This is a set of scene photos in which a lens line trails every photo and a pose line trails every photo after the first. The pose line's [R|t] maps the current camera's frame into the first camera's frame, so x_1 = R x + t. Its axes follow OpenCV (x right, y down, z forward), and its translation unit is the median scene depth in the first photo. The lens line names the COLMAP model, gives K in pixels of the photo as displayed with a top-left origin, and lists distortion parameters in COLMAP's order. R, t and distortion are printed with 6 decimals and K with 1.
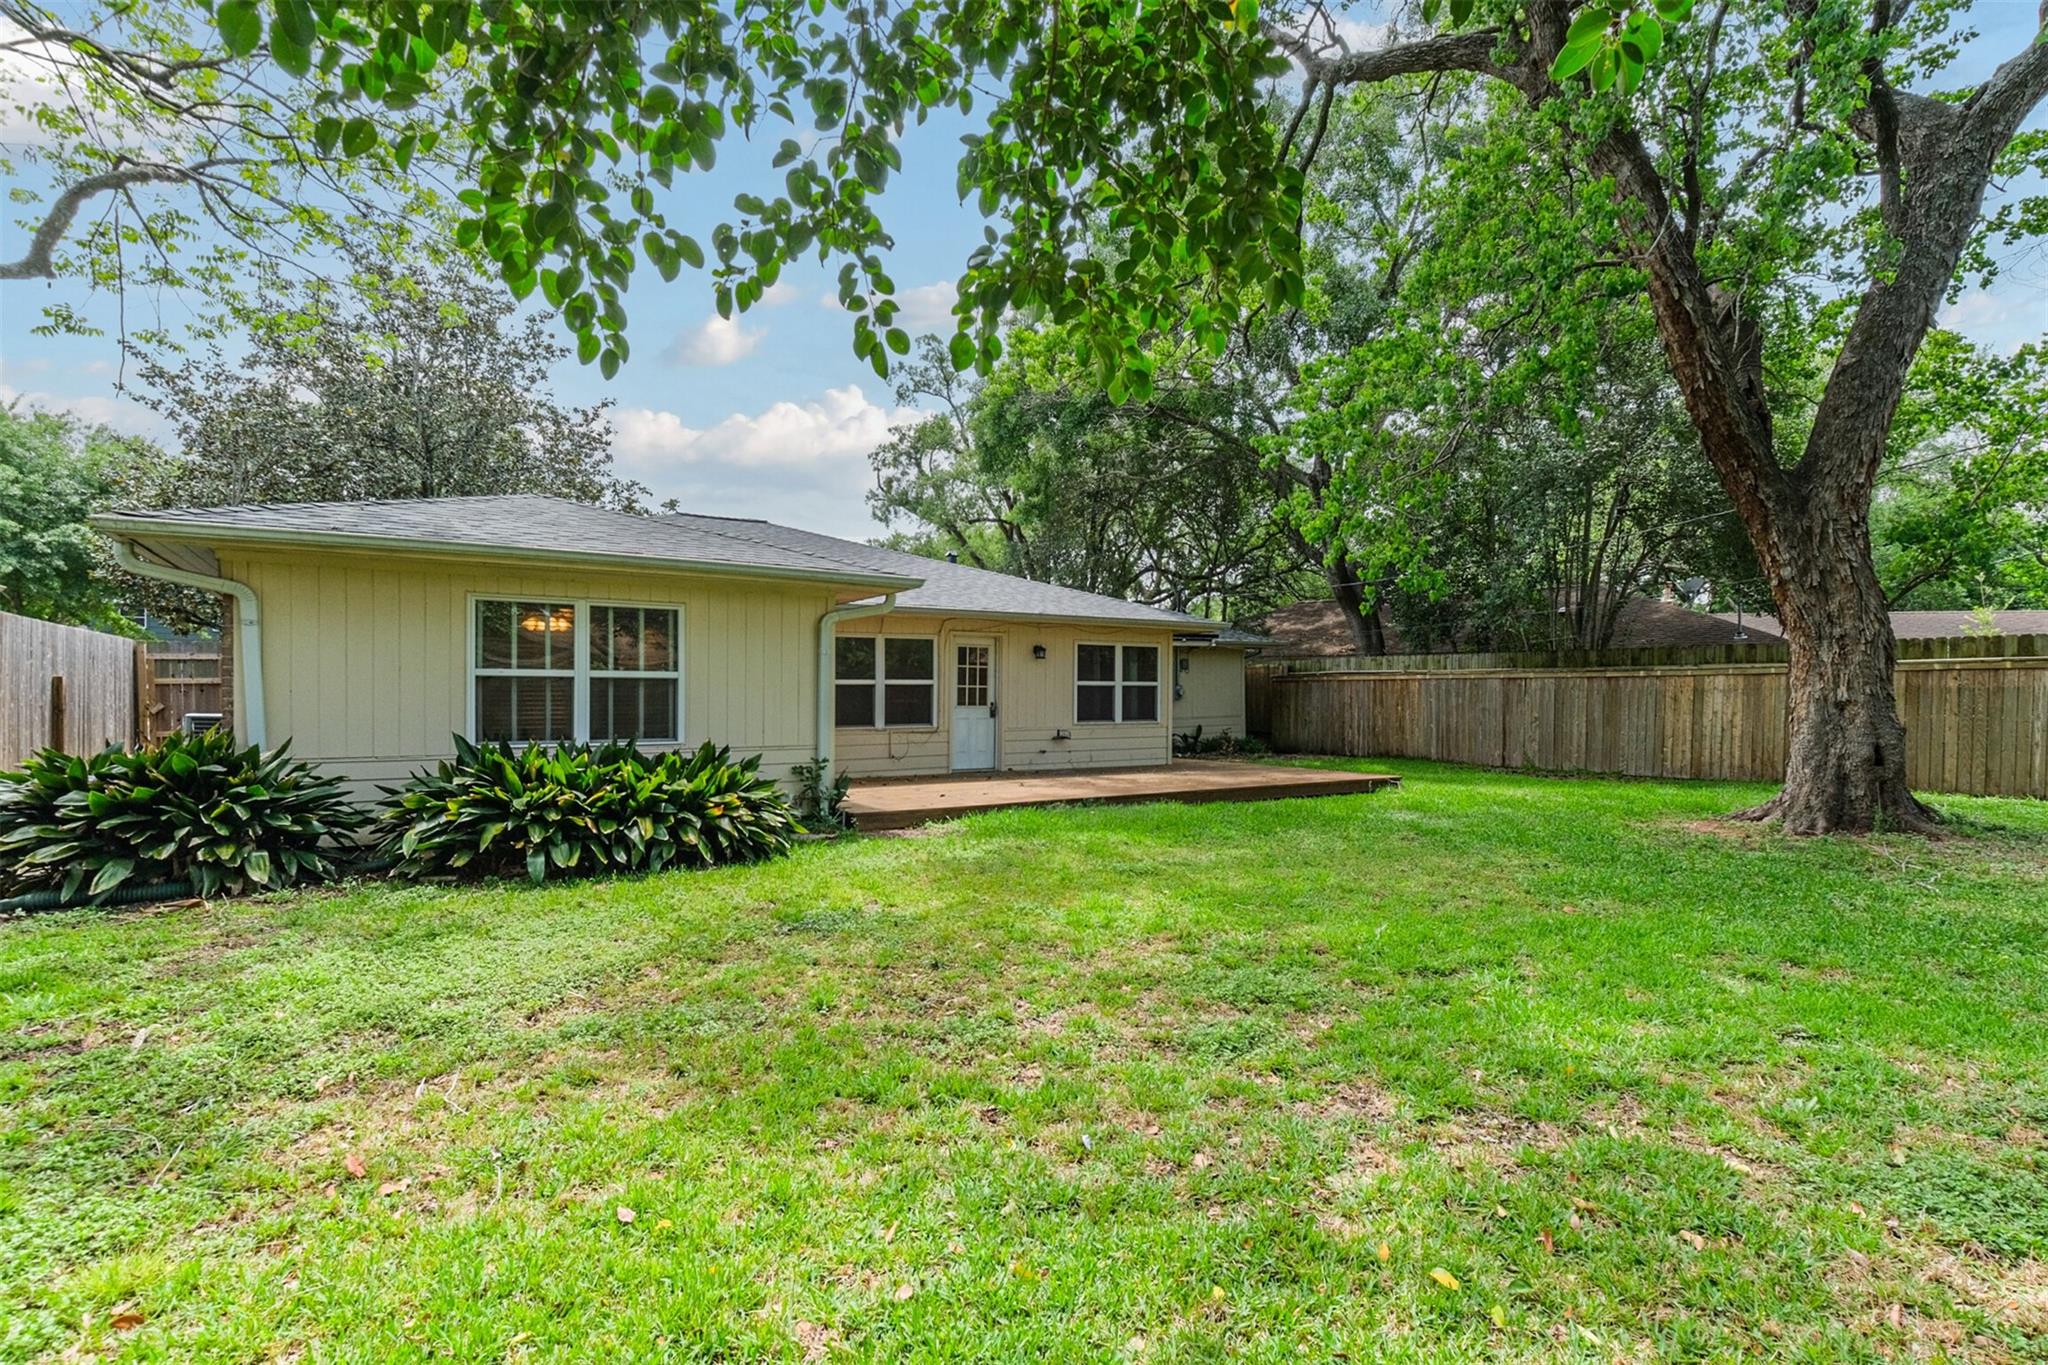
lens RADIAL K [[997.4, 0, 1037.2], [0, 997.4, 694.4], [0, 0, 1]] dist [0.002458, 0.000118]
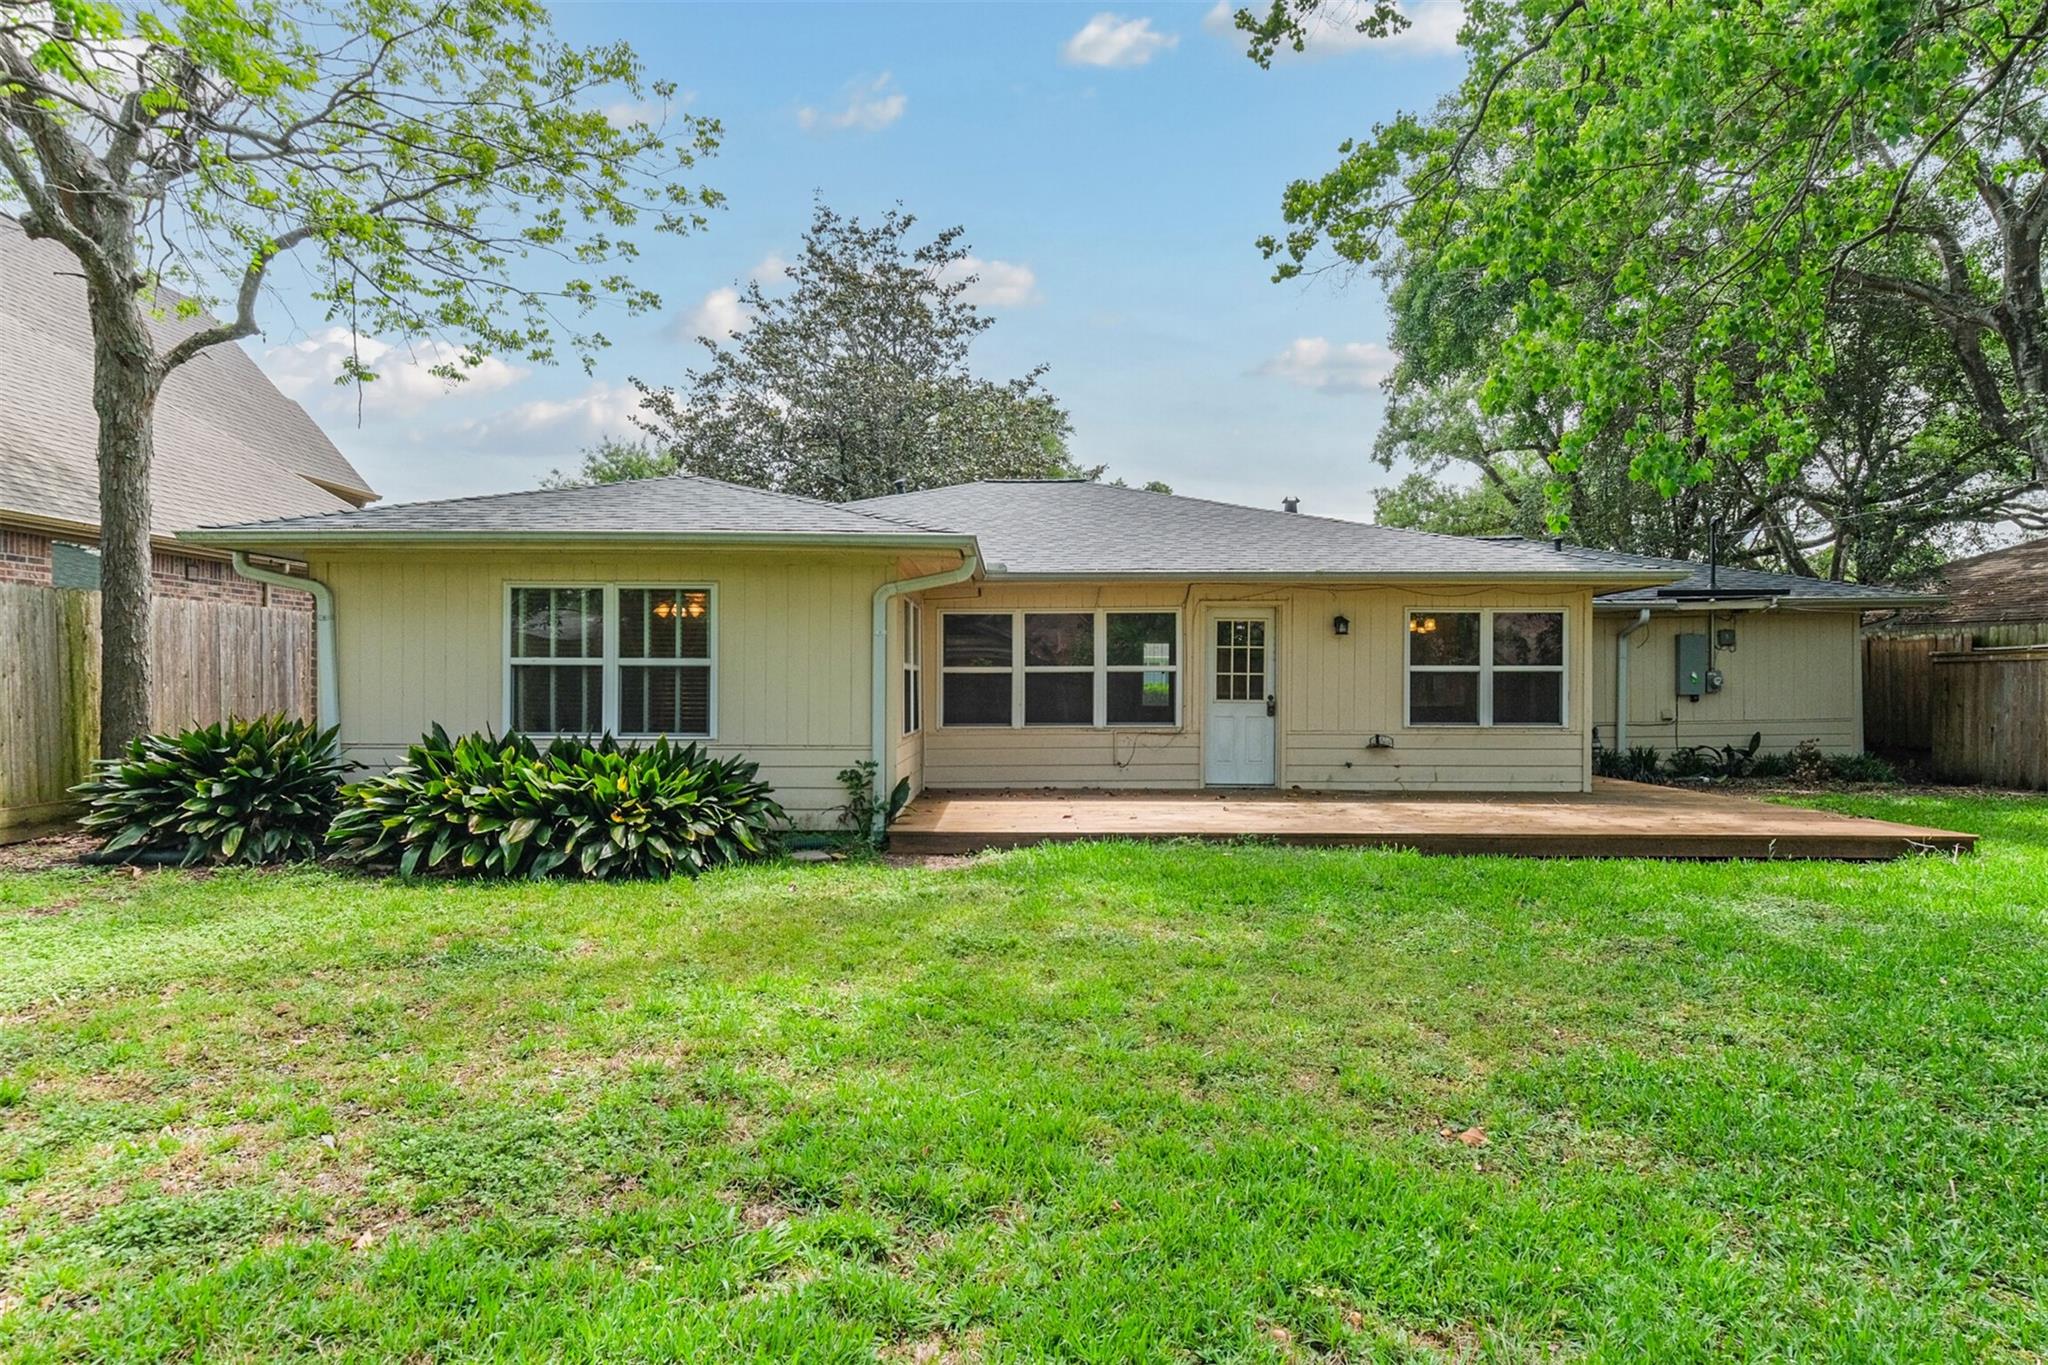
lens RADIAL K [[1164.3, 0, 1024.0], [0, 1164.3, 682.5], [0, 0, 1]] dist [0.002627, 0.000696]
pose [[0.829124, -0.001995, -0.559061, 0.295078], [-0.000101, 0.999993, -0.003718, 0.001729], [0.559065, 0.003139, 0.829118, 0.191272]]
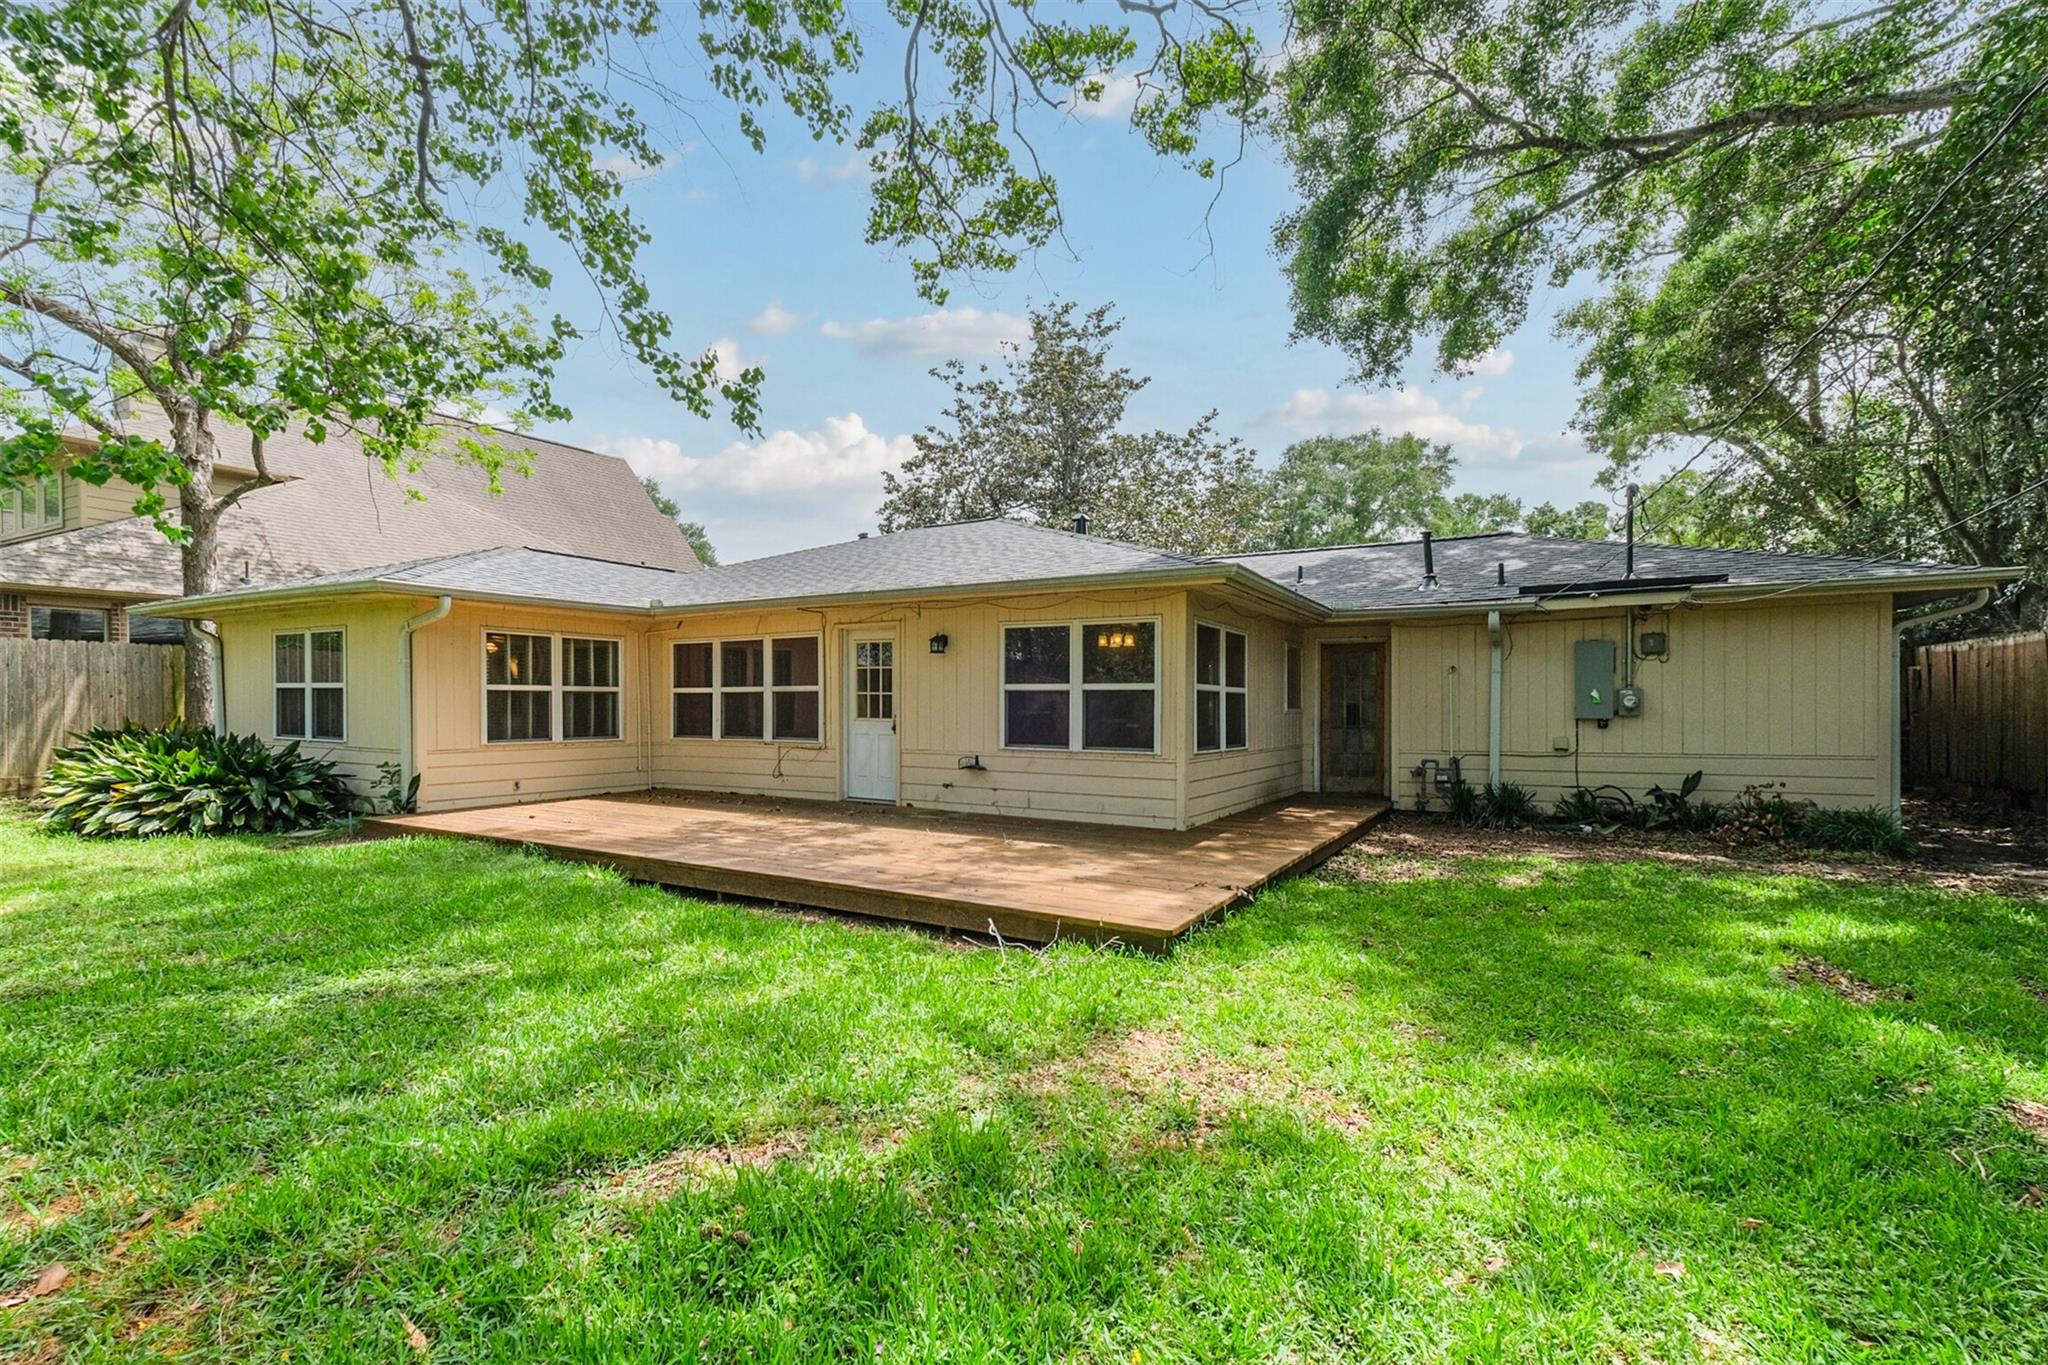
lens RADIAL K [[925.8, 0, 1025.0], [0, 925.8, 701.1], [0, 0, 1]] dist [0.003298, 0.000056]
pose [[0.426190, 0.002966, -0.904629, 0.655336], [-0.003969, 0.999991, 0.001409, -0.003319], [0.904625, 0.002990, 0.426198, 0.817228]]
